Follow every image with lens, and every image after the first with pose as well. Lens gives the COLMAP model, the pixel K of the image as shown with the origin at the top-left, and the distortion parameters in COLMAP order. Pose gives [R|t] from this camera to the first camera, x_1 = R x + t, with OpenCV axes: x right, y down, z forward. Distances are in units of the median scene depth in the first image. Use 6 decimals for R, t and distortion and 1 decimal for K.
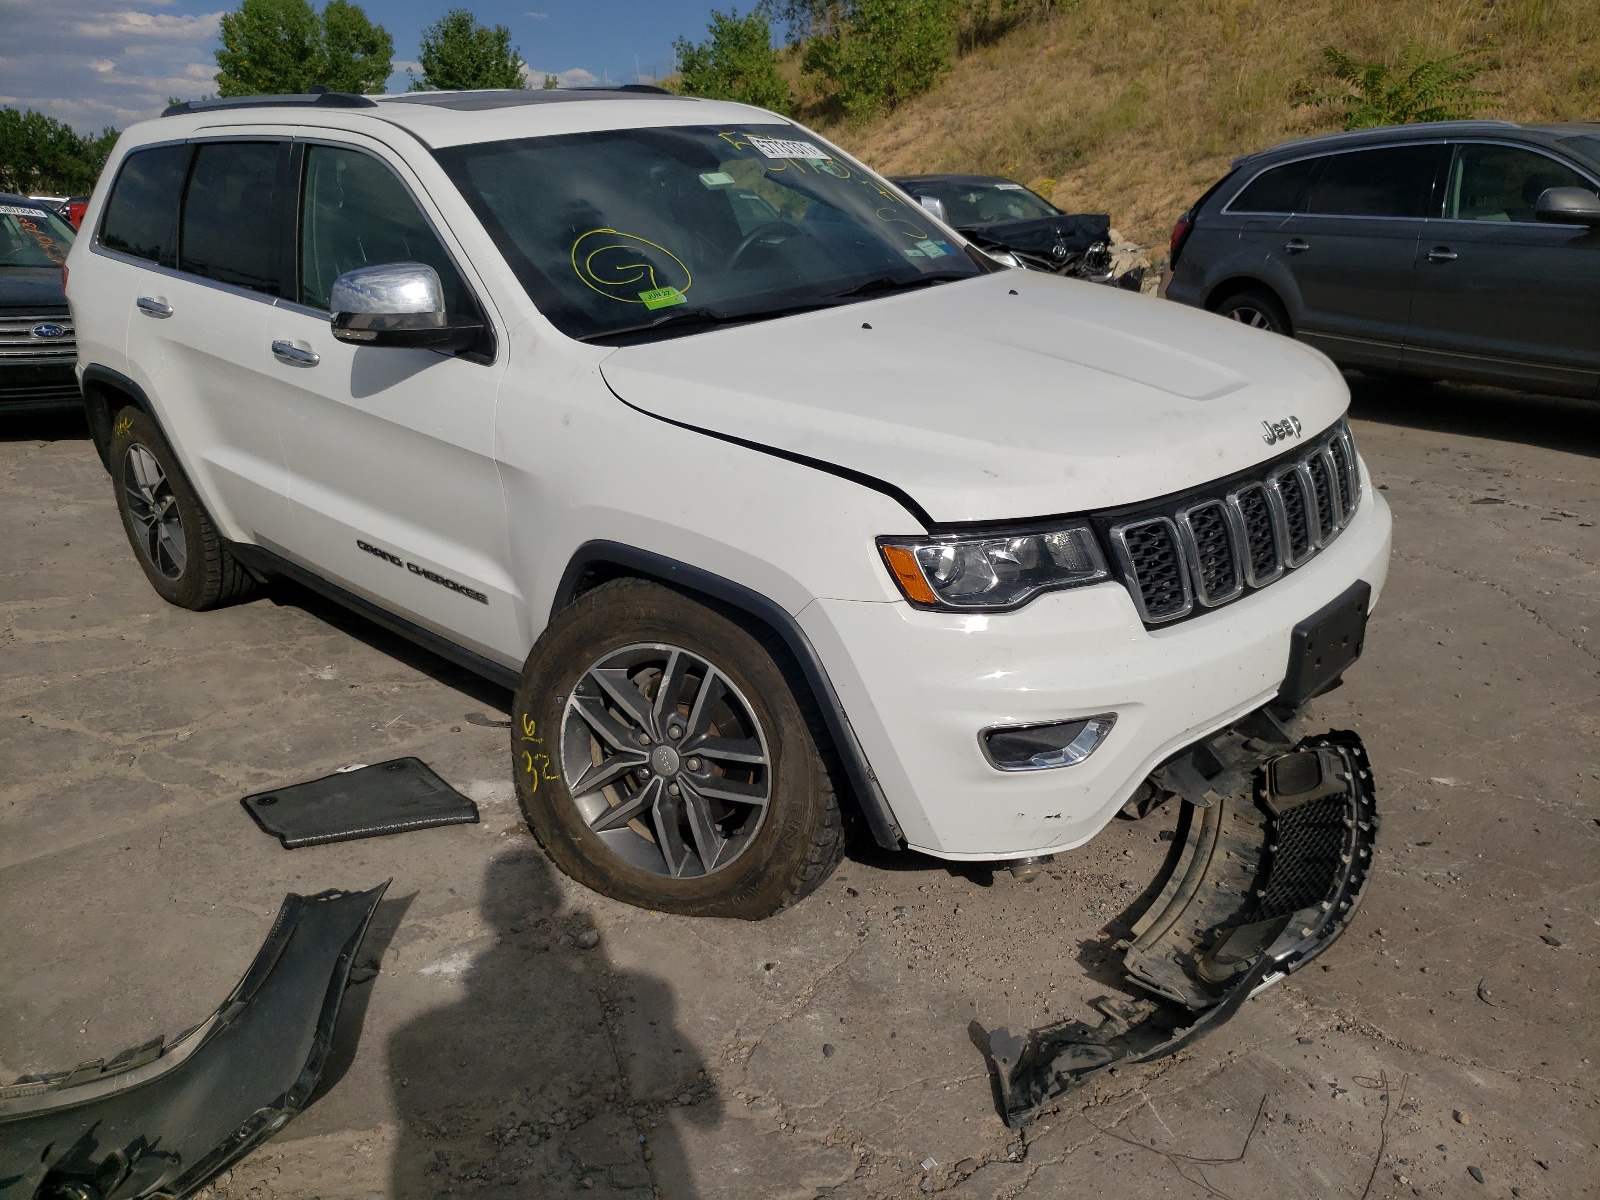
lens RADIAL K [[1164.5, 0, 847.5], [0, 1164.5, 620.0], [0, 0, 1]] dist [0.007209, 0.006882]
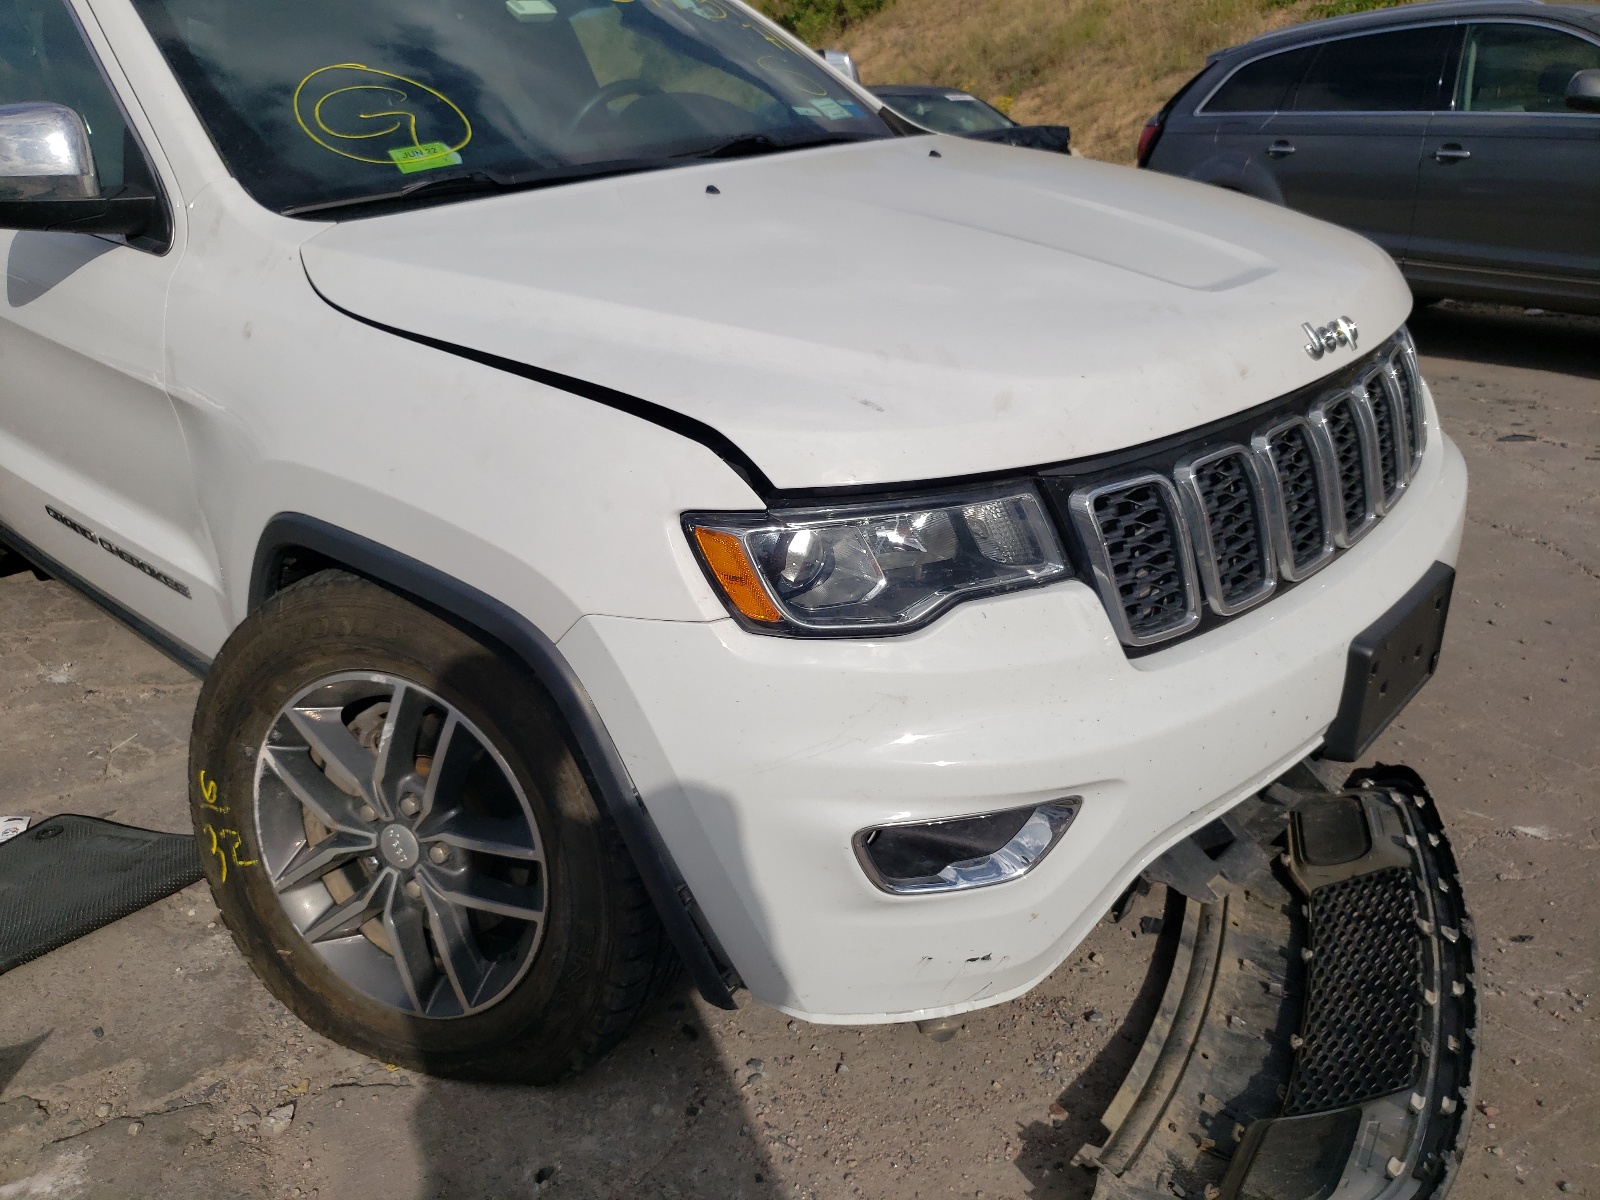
lens RADIAL K [[1164.5, 0, 805.3], [0, 1164.5, 604.2], [0, 0, 1]] dist [0.007209, 0.006882]
pose [[0.999971, -0.007475, -0.001340, 0.074819], [0.007521, 0.999242, 0.038189, -0.039447], [0.001053, -0.038198, 0.999270, 0.332566]]
